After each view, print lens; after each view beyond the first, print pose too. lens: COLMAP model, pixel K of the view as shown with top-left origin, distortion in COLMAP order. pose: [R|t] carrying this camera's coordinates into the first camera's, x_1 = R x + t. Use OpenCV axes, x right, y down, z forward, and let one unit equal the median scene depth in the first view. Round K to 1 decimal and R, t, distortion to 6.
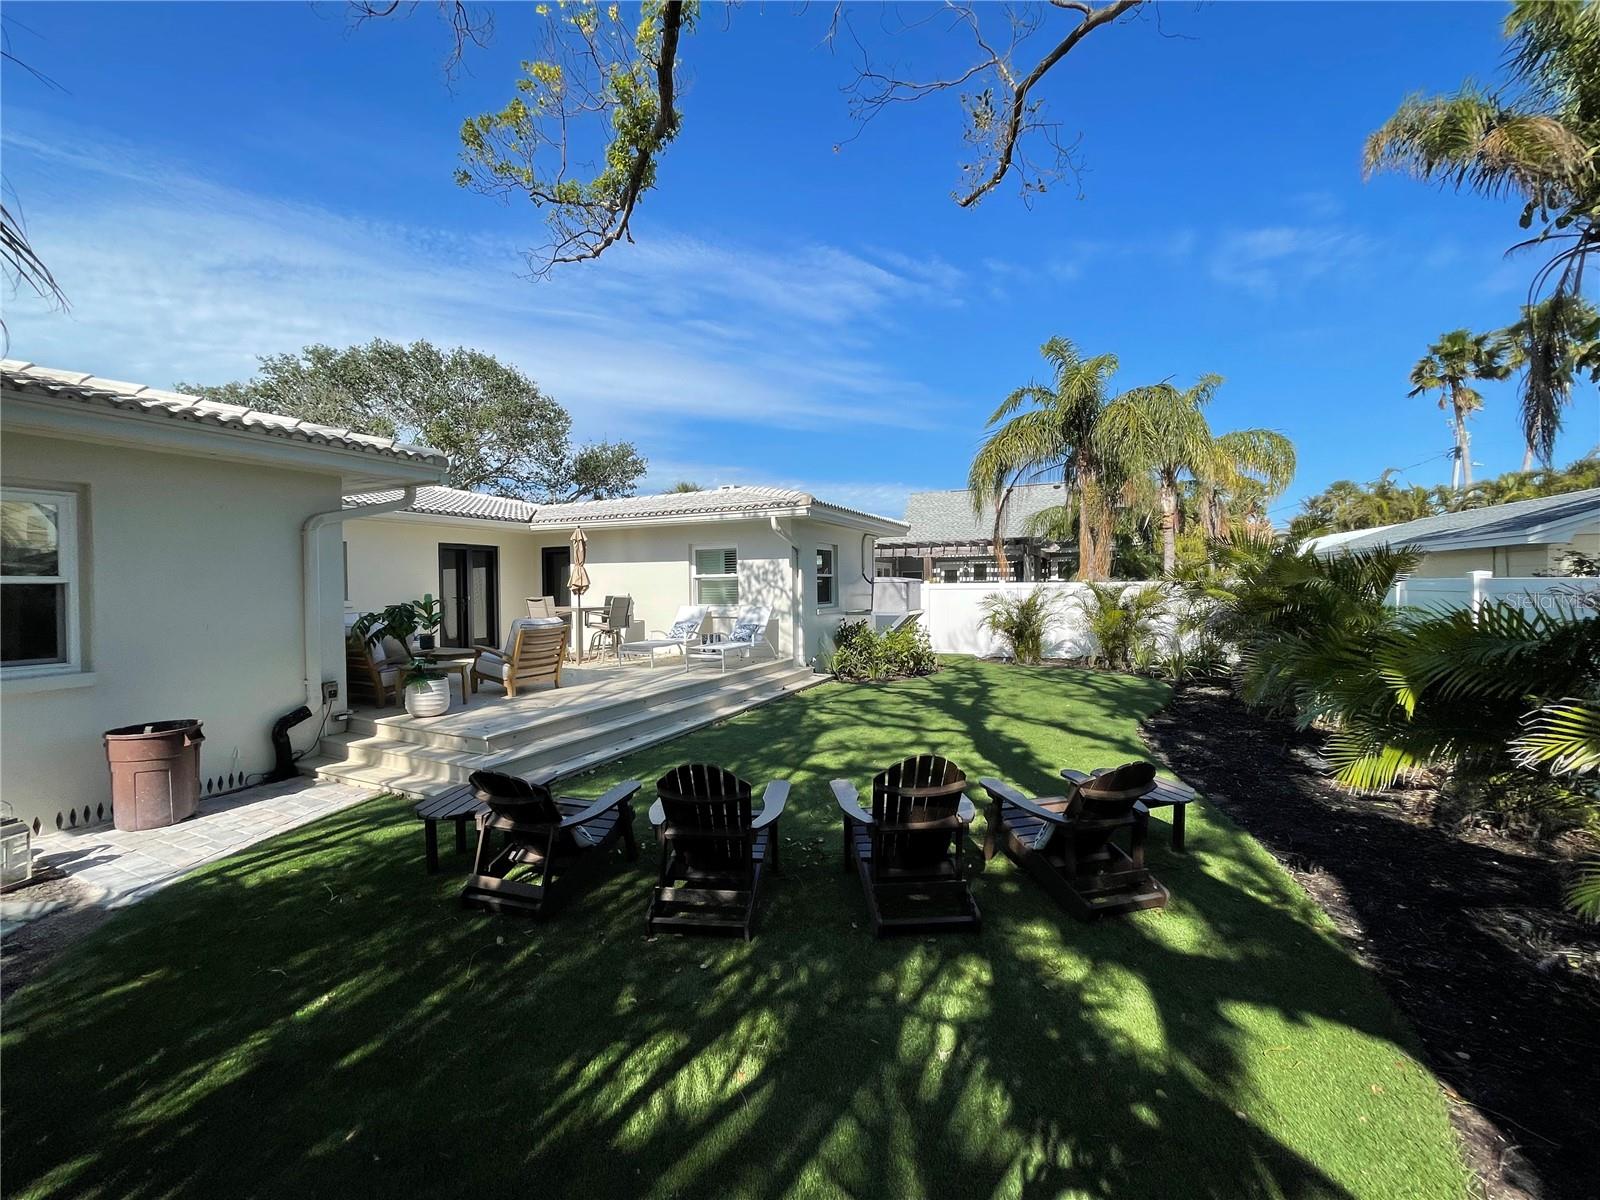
lens RADIAL K [[657.1, 0, 801.4], [0, 657.1, 581.5], [0, 0, 1]] dist [-0.002103, -0.000068]
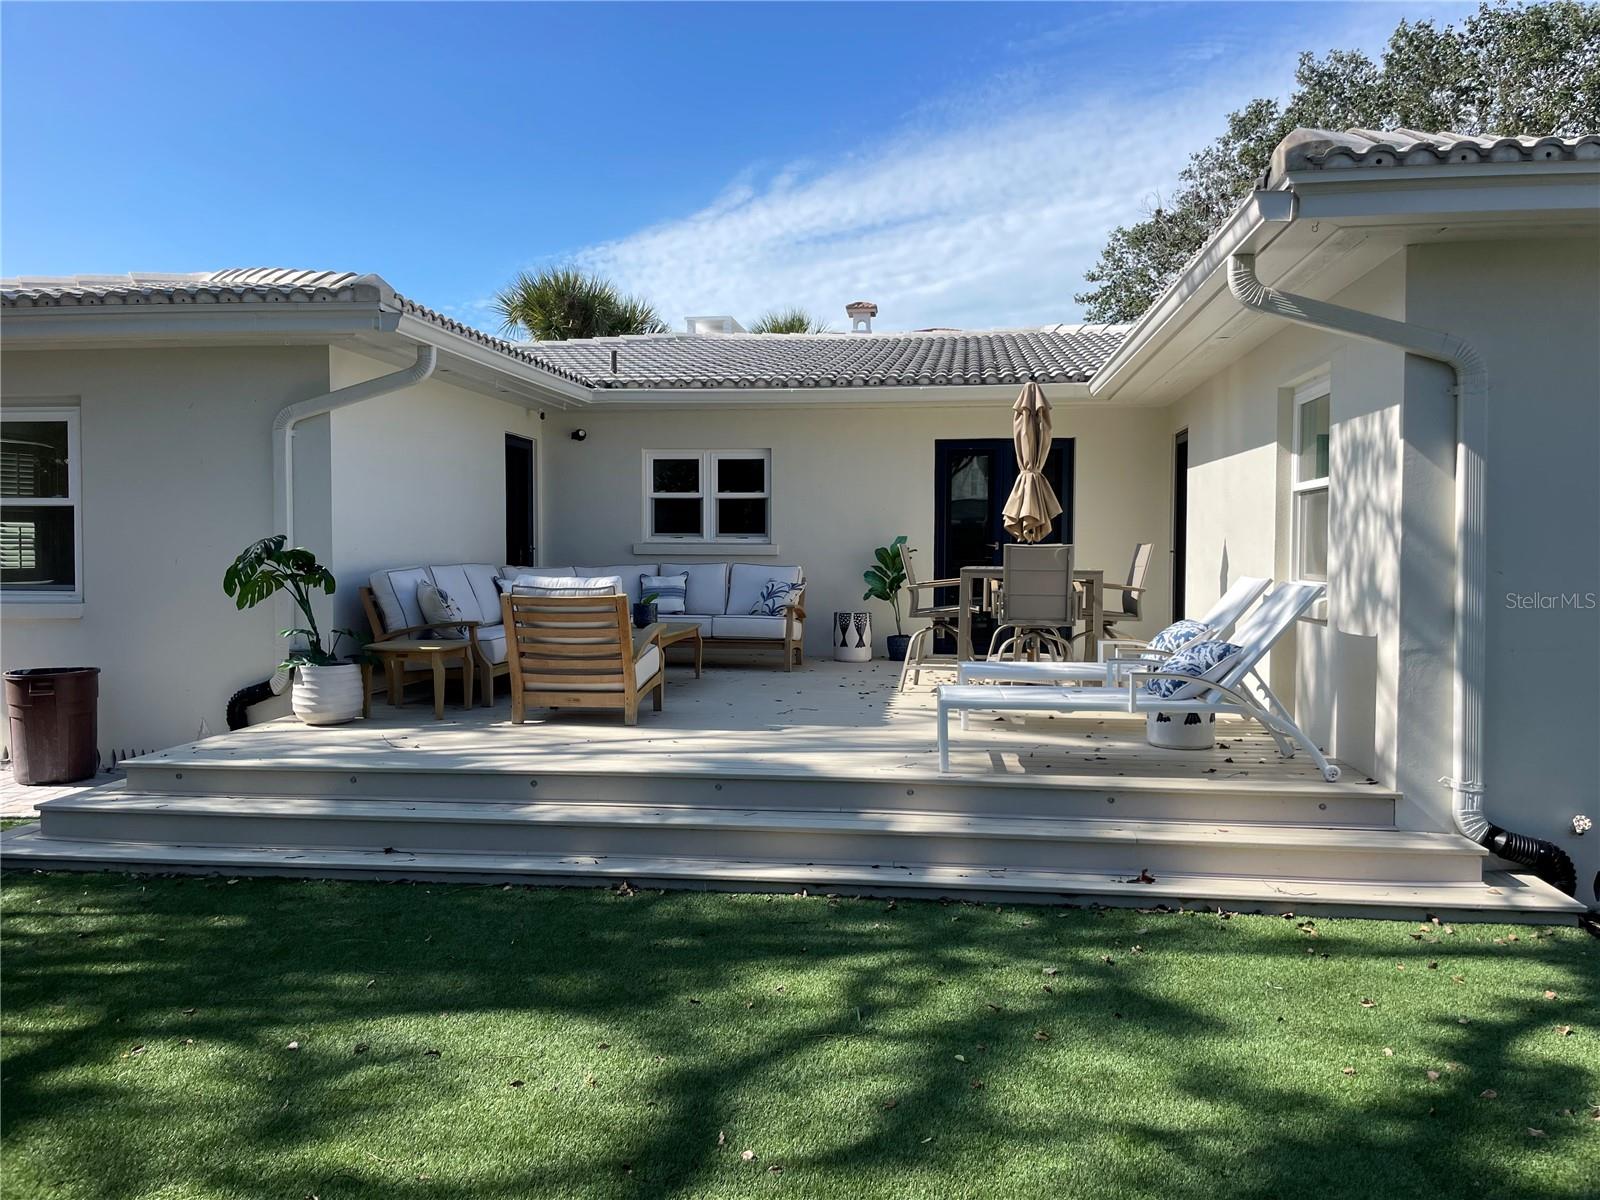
lens RADIAL K [[1212.1, 0, 805.9], [0, 1212.1, 579.6], [0, 0, 1]] dist [0.090800, -0.116626]
pose [[0.319878, 0.039677, -0.946627, 0.342890], [-0.004911, 0.999179, 0.040220, 0.014599], [0.947446, -0.008217, 0.319811, 0.576735]]
